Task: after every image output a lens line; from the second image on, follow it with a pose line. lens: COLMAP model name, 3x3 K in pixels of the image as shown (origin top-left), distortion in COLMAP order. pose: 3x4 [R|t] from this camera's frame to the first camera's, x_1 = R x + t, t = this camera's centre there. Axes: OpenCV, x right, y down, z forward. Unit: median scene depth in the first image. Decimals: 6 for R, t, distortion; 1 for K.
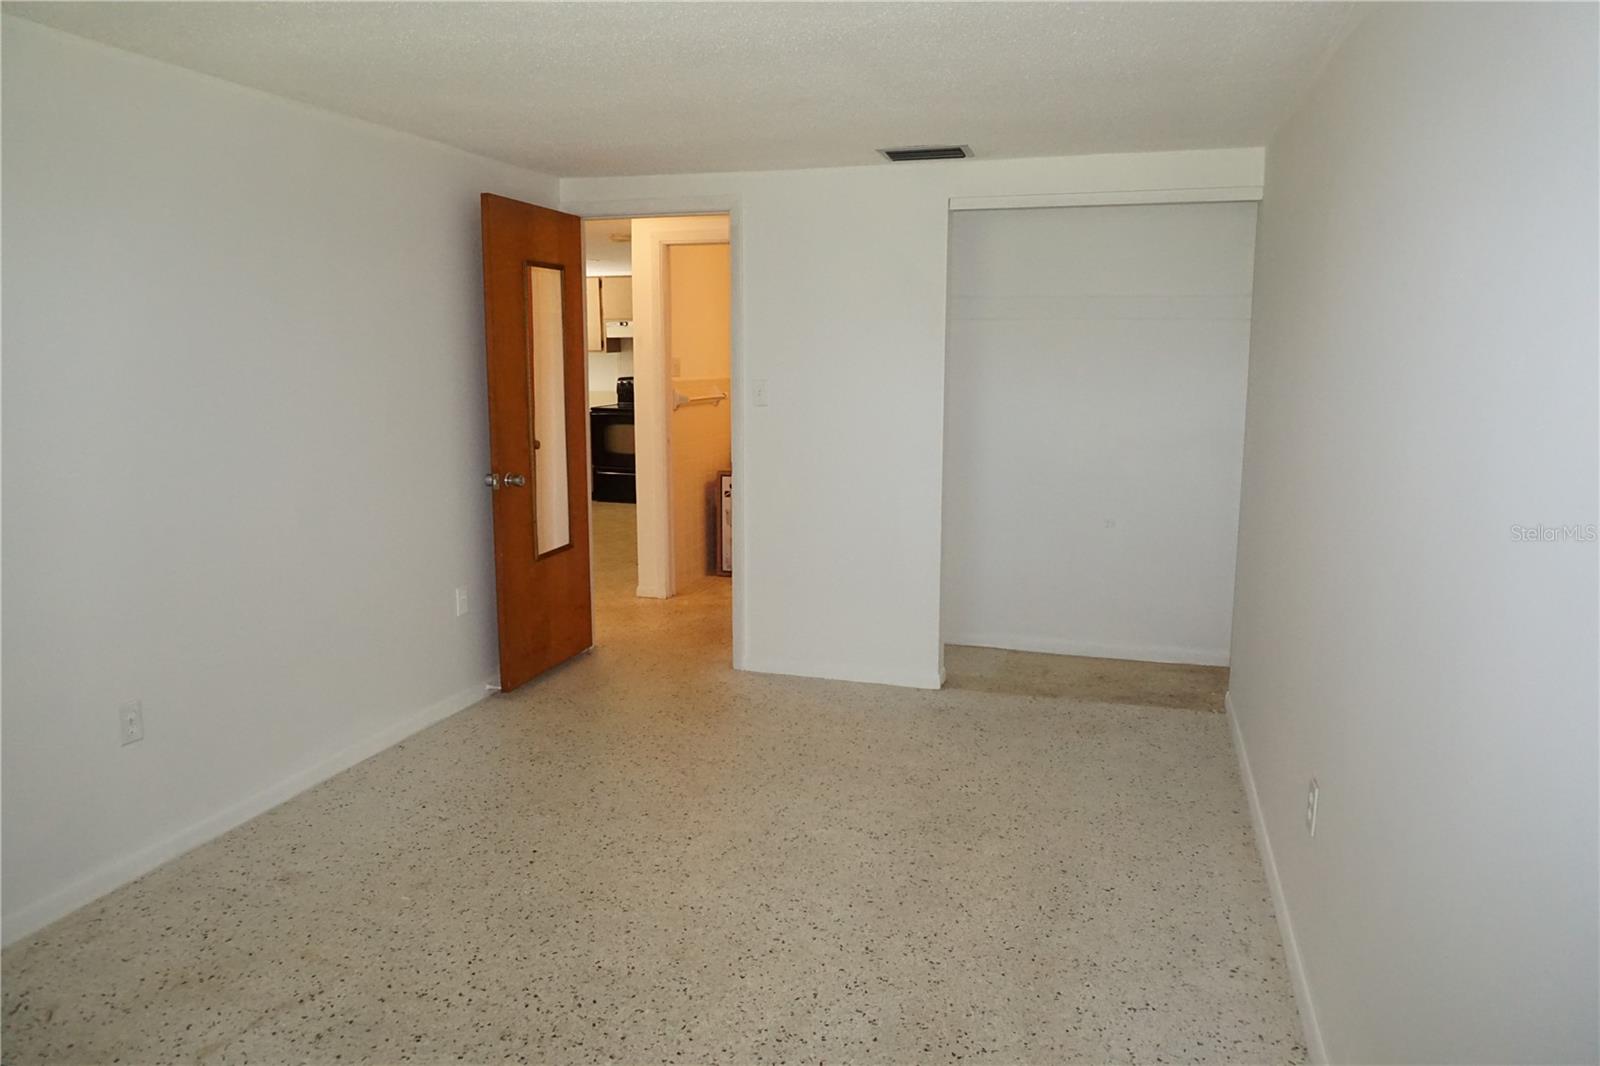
lens RADIAL K [[1063.0, 0, 799.7], [0, 1063.0, 530.7], [0, 0, 1]] dist [-0.039332, 0.016905]
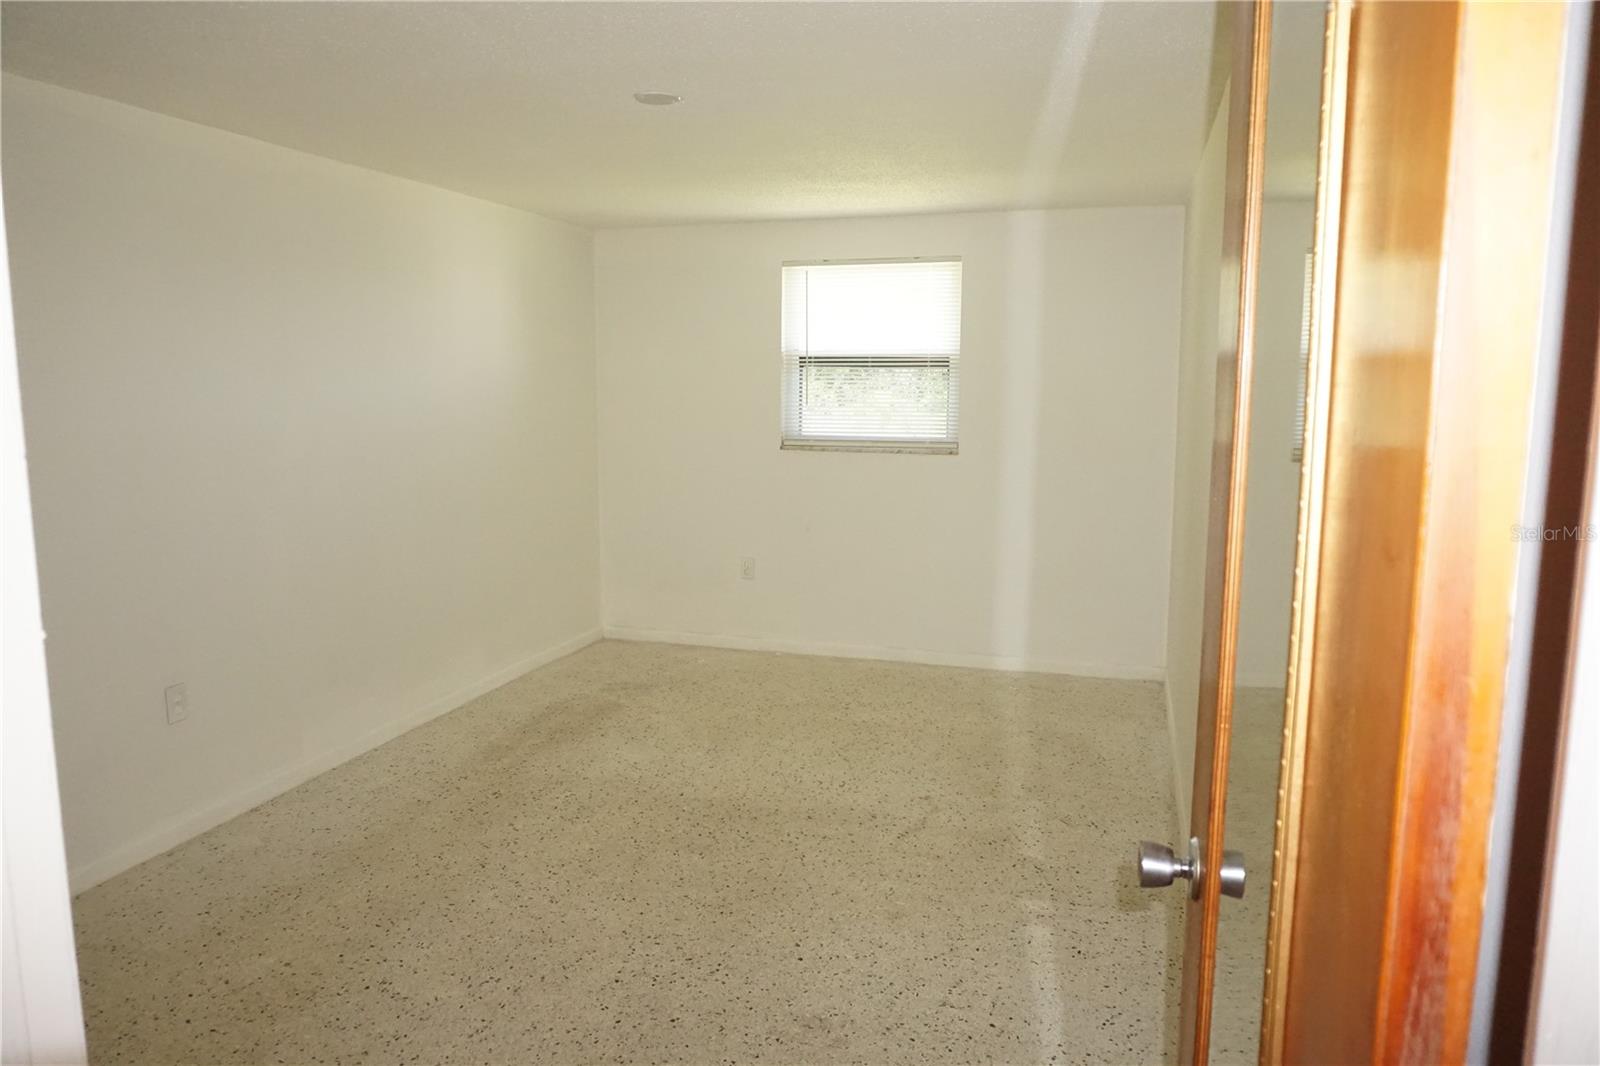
lens RADIAL K [[1063.0, 0, 799.5], [0, 1063.0, 533.4], [0, 0, 1]] dist [-0.039332, 0.016905]
pose [[-0.999972, -0.003007, -0.006850, -0.269080], [-0.004958, 0.952089, 0.305779, -0.317008], [0.005603, 0.305805, -0.952078, 1.892518]]
